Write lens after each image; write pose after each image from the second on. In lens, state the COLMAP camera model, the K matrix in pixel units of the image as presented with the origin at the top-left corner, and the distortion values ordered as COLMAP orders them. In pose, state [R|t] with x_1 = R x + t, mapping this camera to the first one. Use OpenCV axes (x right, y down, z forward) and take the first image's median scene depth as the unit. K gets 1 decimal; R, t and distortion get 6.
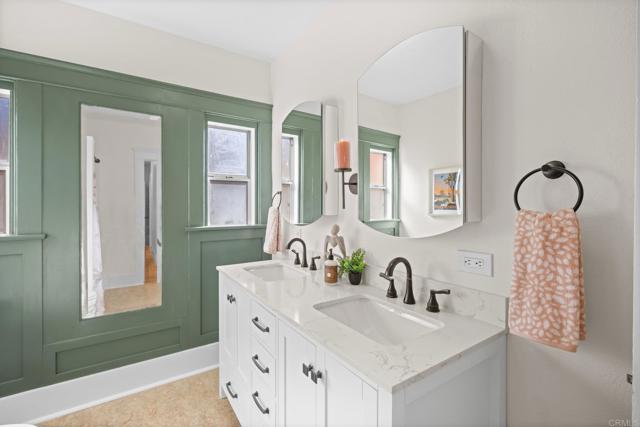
lens RADIAL K [[290.6, 0, 320.0], [0, 290.6, 207.8], [0, 0, 1]] dist [0.002186, 0.000064]
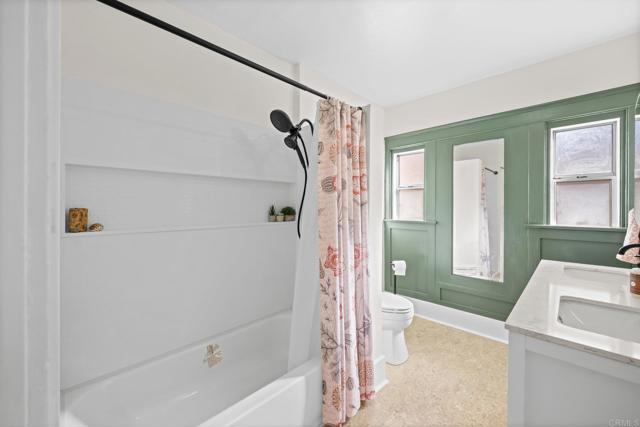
lens RADIAL K [[255.3, 0, 319.8], [0, 255.3, 209.6], [0, 0, 1]] dist [0.000927, 0.000123]
pose [[0.209557, 0.009253, -0.977753, 0.362186], [-0.007921, 0.999938, 0.007765, 0.005303], [0.977764, 0.006118, 0.209618, -0.047701]]
